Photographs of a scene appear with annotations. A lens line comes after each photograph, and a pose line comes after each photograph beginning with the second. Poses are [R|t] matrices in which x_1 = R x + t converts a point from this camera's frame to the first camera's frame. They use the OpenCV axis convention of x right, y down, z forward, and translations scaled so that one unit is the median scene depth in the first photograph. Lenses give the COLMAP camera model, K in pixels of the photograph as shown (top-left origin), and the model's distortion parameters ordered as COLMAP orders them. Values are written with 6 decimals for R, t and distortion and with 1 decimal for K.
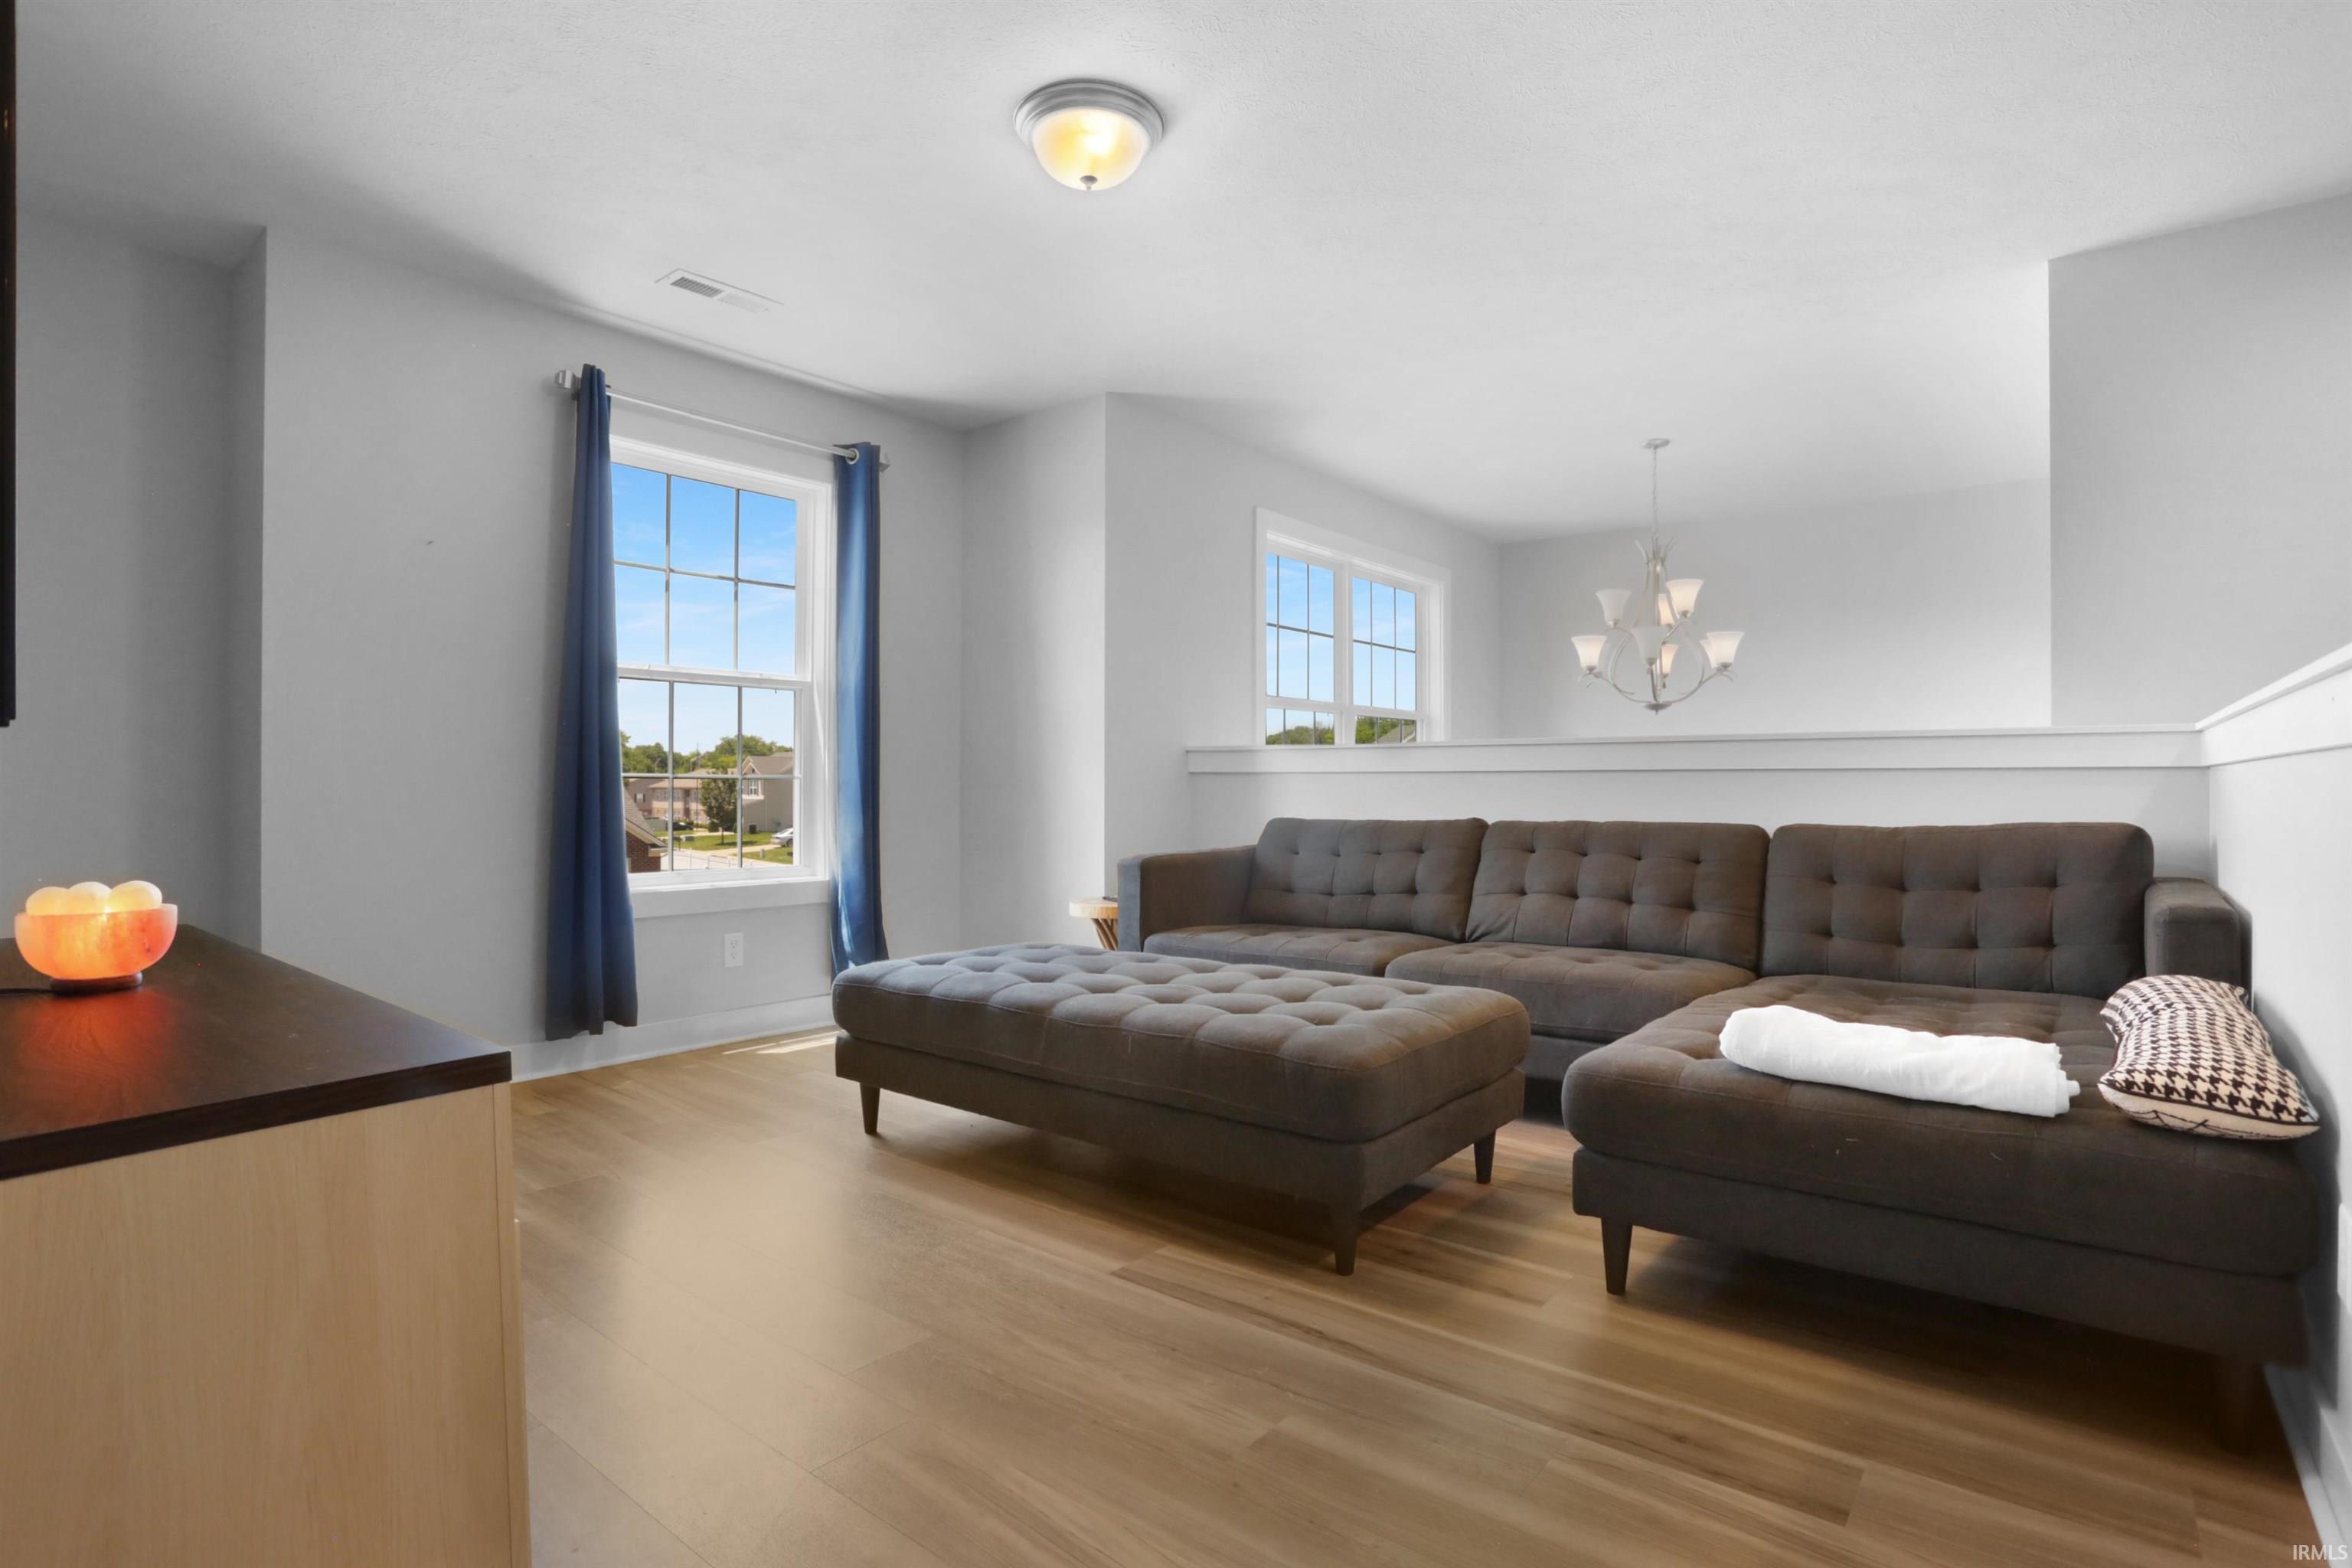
lens RADIAL K [[1191.4, 0, 1170.1], [0, 1191.4, 785.9], [0, 0, 1]] dist [-0.098436, 0.042417]
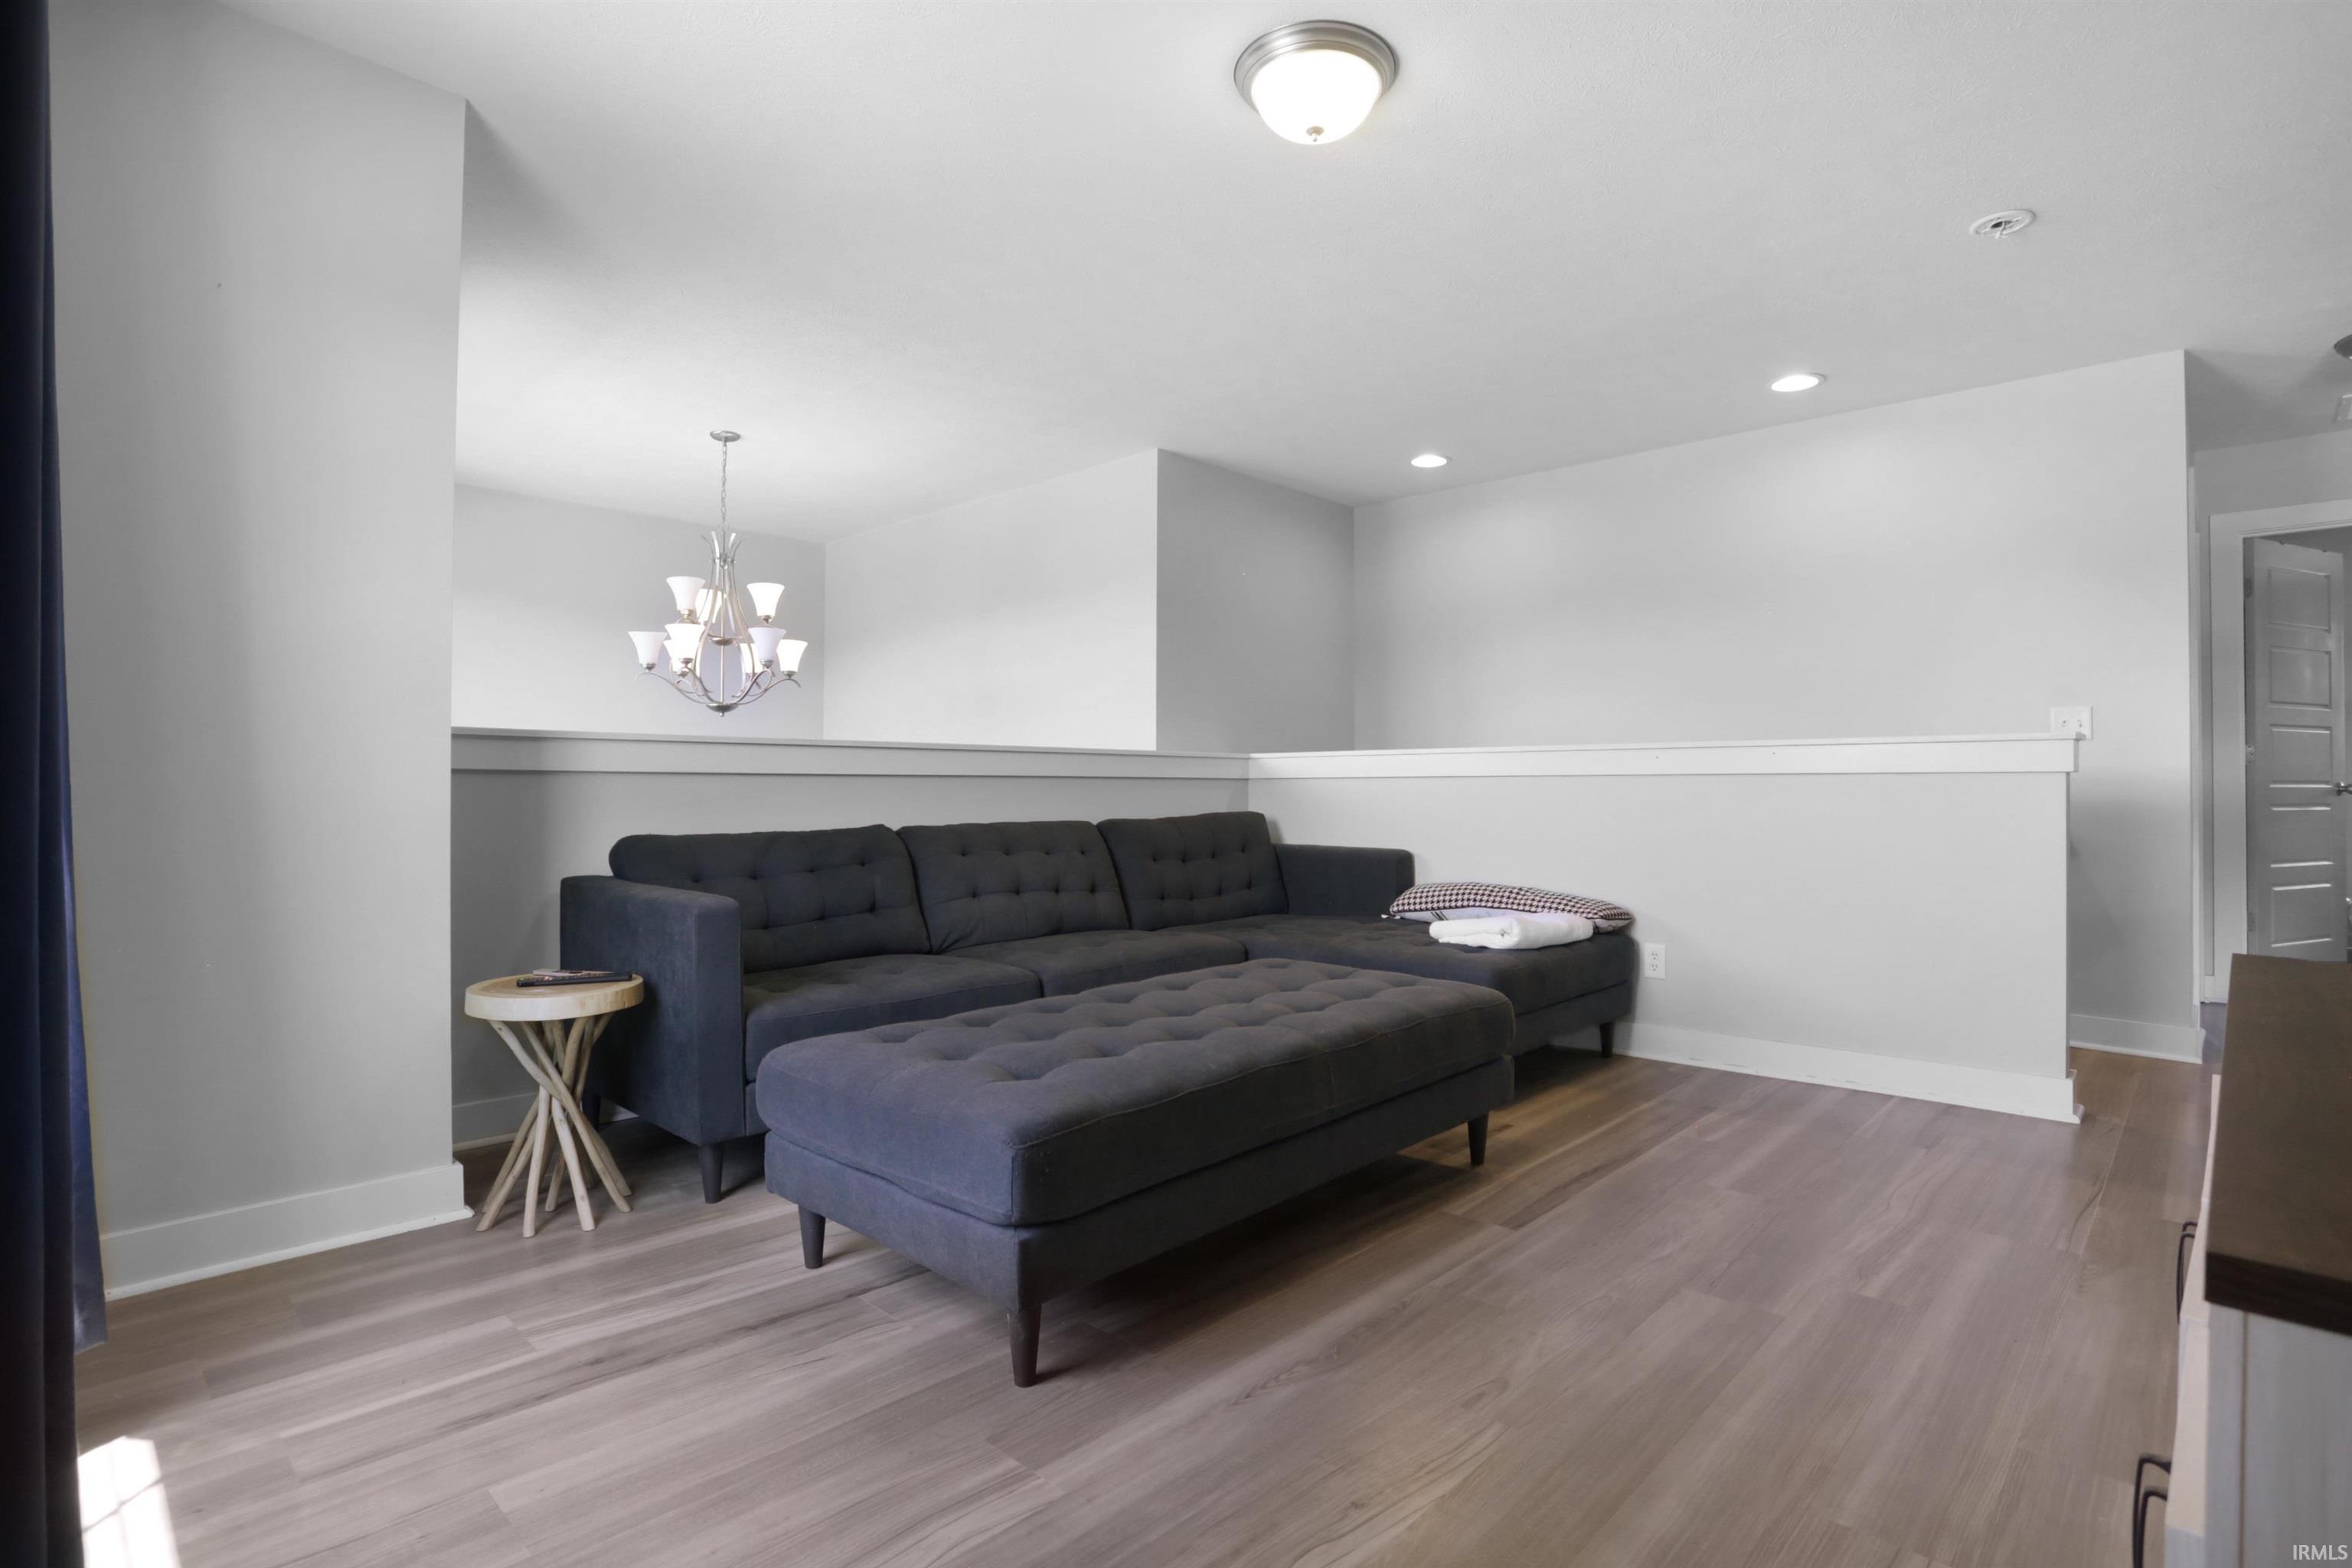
lens RADIAL K [[1191.4, 0, 1170.1], [0, 1191.4, 785.9], [0, 0, 1]] dist [-0.098436, 0.042417]
pose [[0.054697, -0.003625, 0.998496, -0.950103], [-0.003929, 0.999985, 0.003846, -0.011591], [-0.998495, -0.004134, 0.054682, 1.015011]]
